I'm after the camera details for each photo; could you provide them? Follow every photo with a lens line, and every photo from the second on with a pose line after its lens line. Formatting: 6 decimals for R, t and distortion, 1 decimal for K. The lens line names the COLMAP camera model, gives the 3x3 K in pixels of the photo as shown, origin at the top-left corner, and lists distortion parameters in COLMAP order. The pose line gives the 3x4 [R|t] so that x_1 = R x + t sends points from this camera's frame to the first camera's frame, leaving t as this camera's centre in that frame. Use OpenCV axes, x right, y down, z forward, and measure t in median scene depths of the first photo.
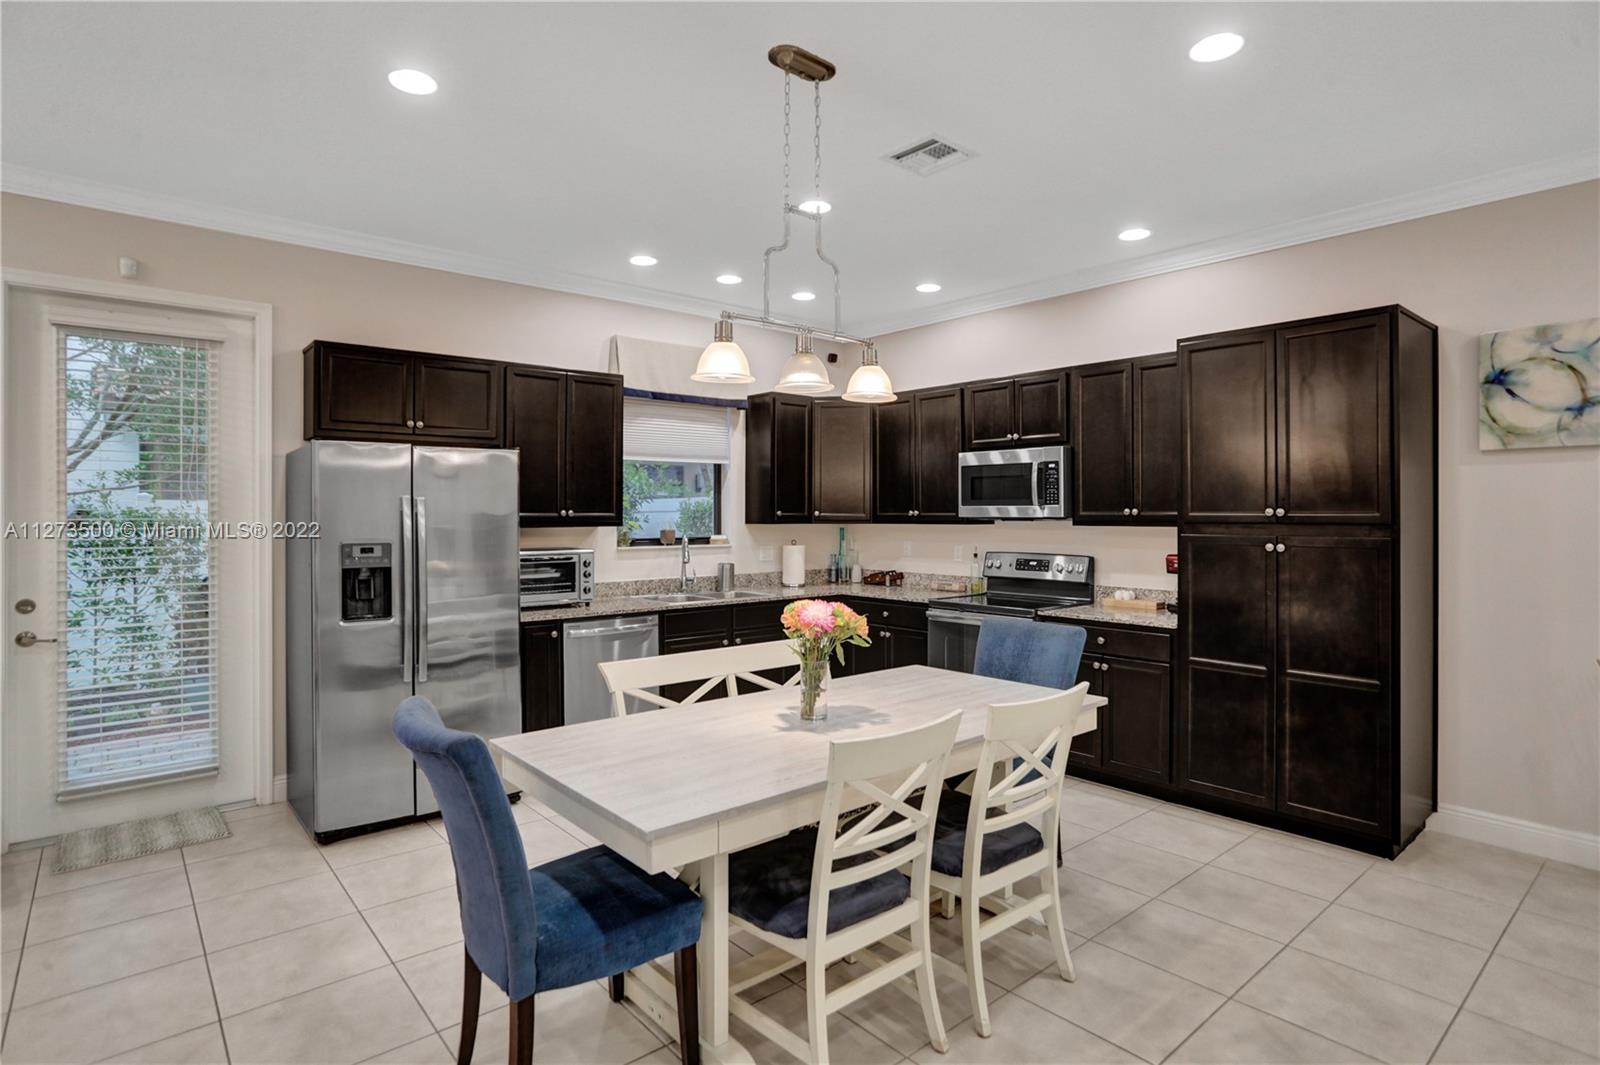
lens RADIAL K [[823.4, 0, 790.4], [0, 823.4, 499.8], [0, 0, 1]] dist [-0.059041, 0.028013]
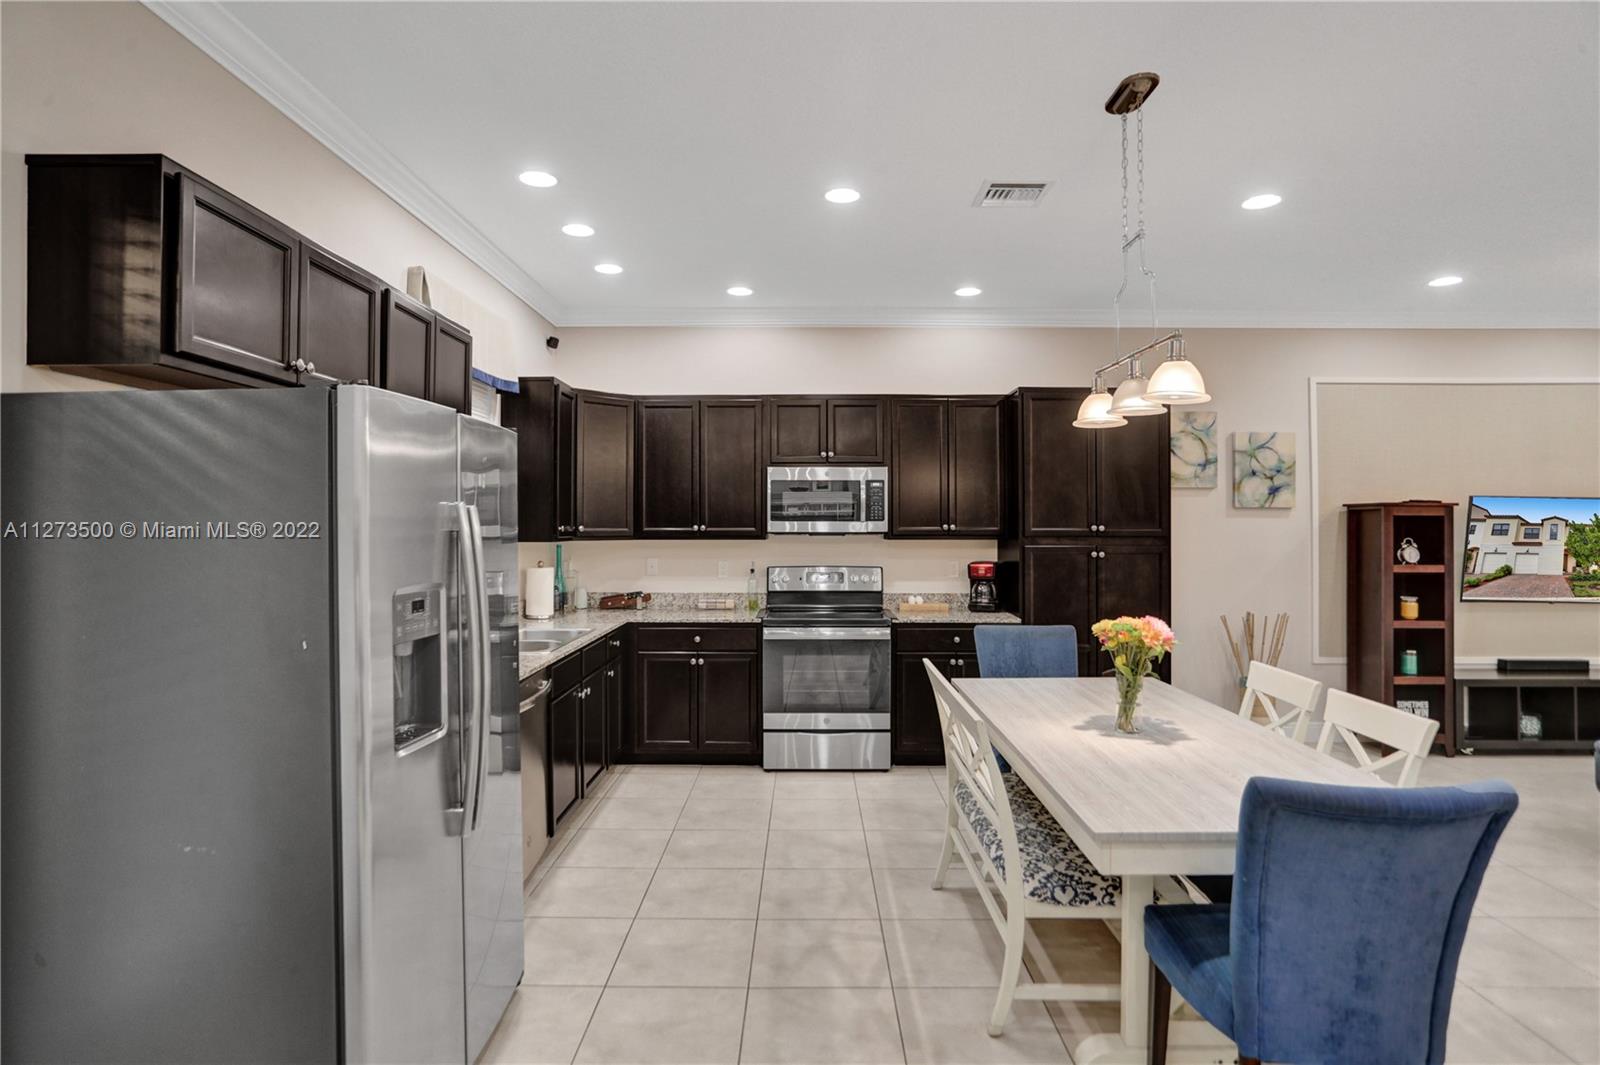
lens RADIAL K [[823.4, 0, 794.7], [0, 823.4, 526.0], [0, 0, 1]] dist [-0.059041, 0.028013]
pose [[0.665520, 0.003075, 0.746373, -0.639487], [-0.014361, 0.999859, 0.008686, 0.005892], [-0.746242, -0.016500, 0.665471, 0.406135]]
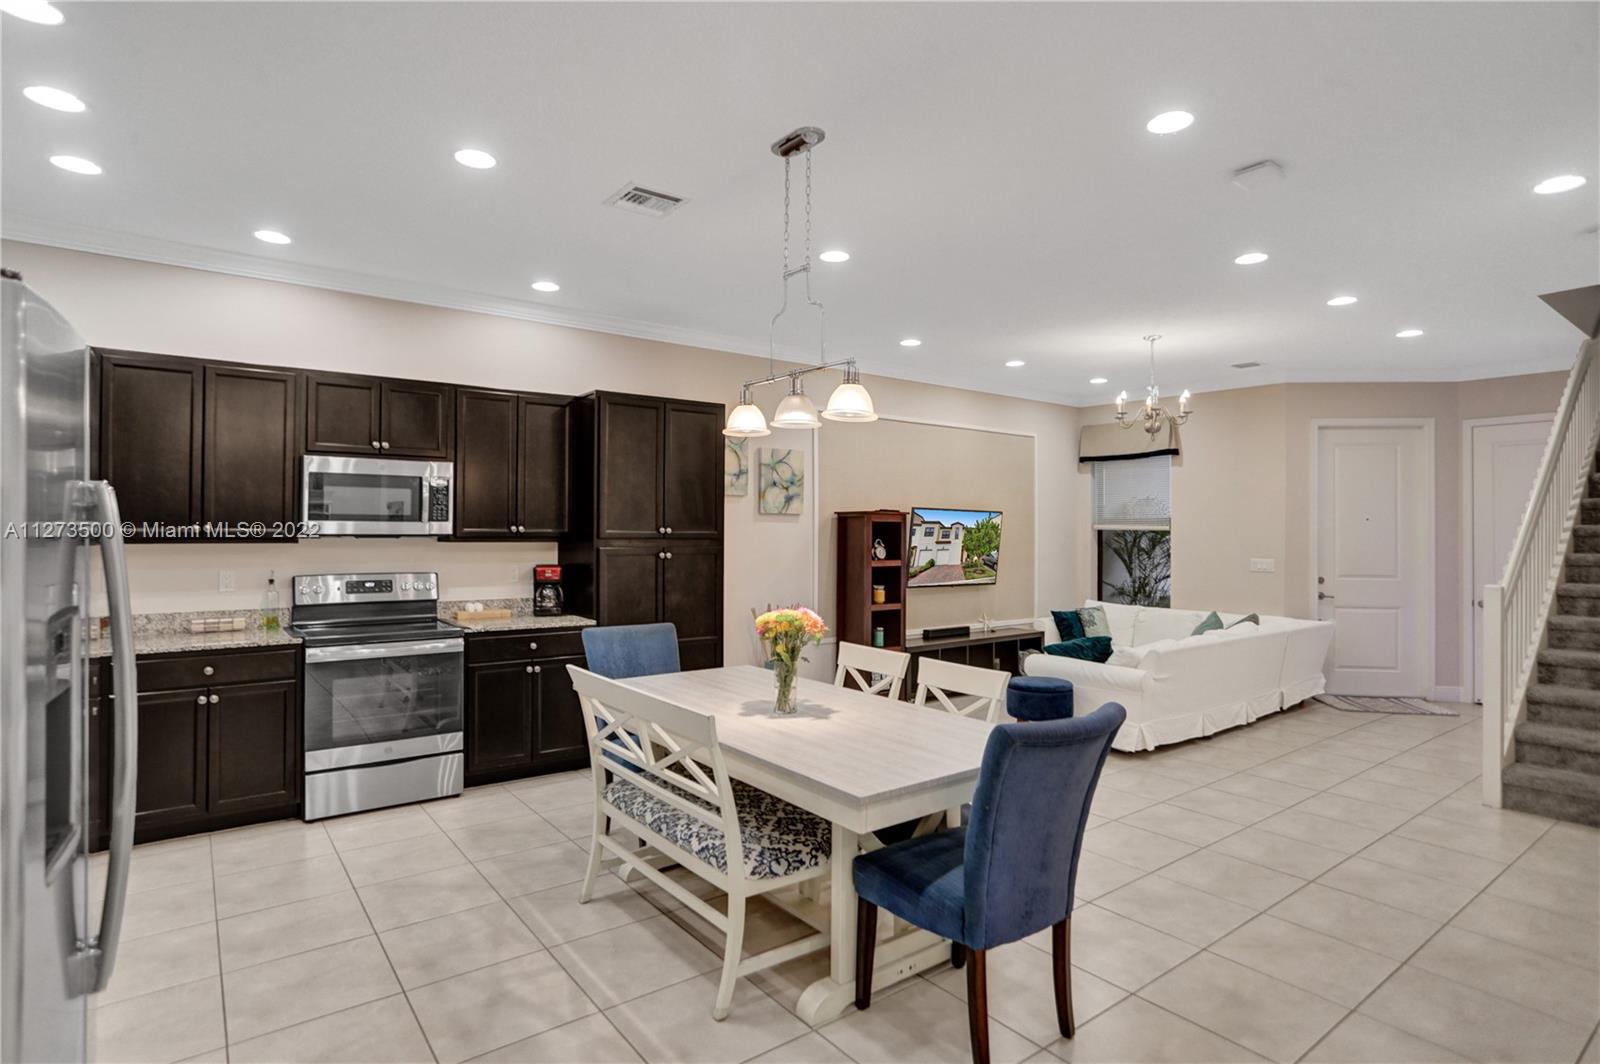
lens RADIAL K [[823.4, 0, 791.2], [0, 823.4, 527.7], [0, 0, 1]] dist [-0.059041, 0.028013]
pose [[0.070406, 0.006652, 0.997496, -0.705043], [-0.019942, 0.999787, -0.005260, 0.011774], [-0.997319, -0.019522, 0.070523, 0.582615]]
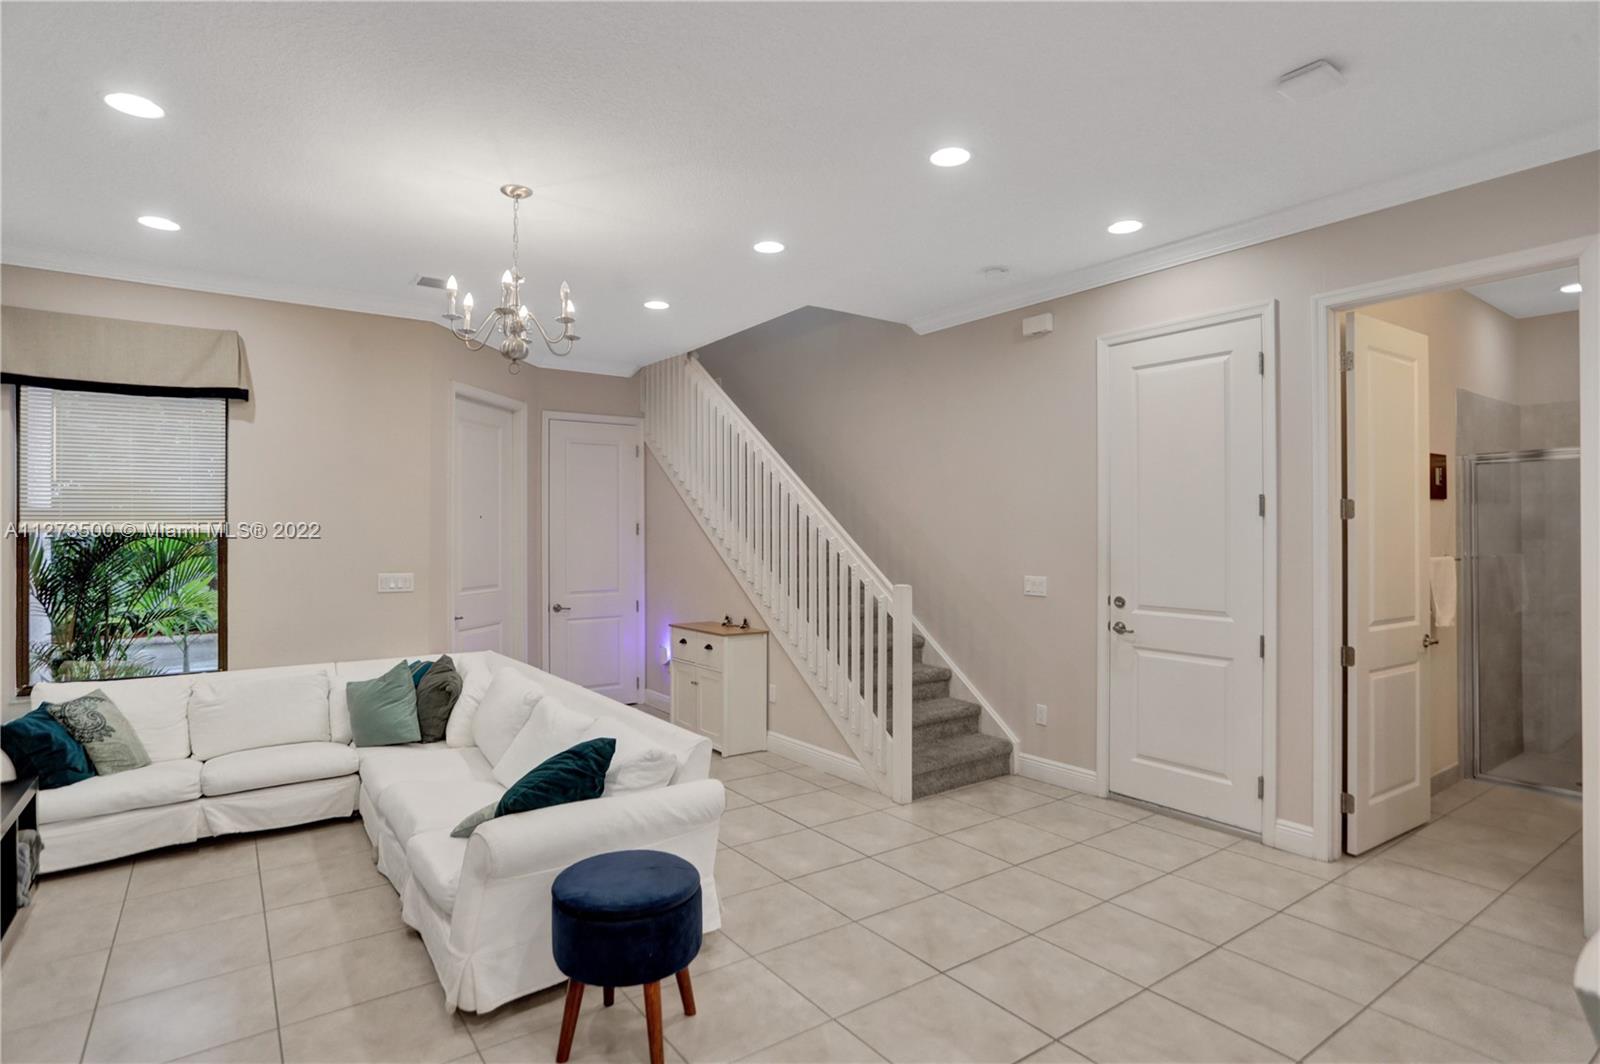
lens RADIAL K [[823.4, 0, 810.1], [0, 823.4, 526.6], [0, 0, 1]] dist [-0.059041, 0.028013]
pose [[-0.995346, 0.006224, 0.096167, 0.422441], [0.004201, 0.999766, -0.021235, 0.009268], [-0.096276, -0.020732, -0.995139, 0.833753]]
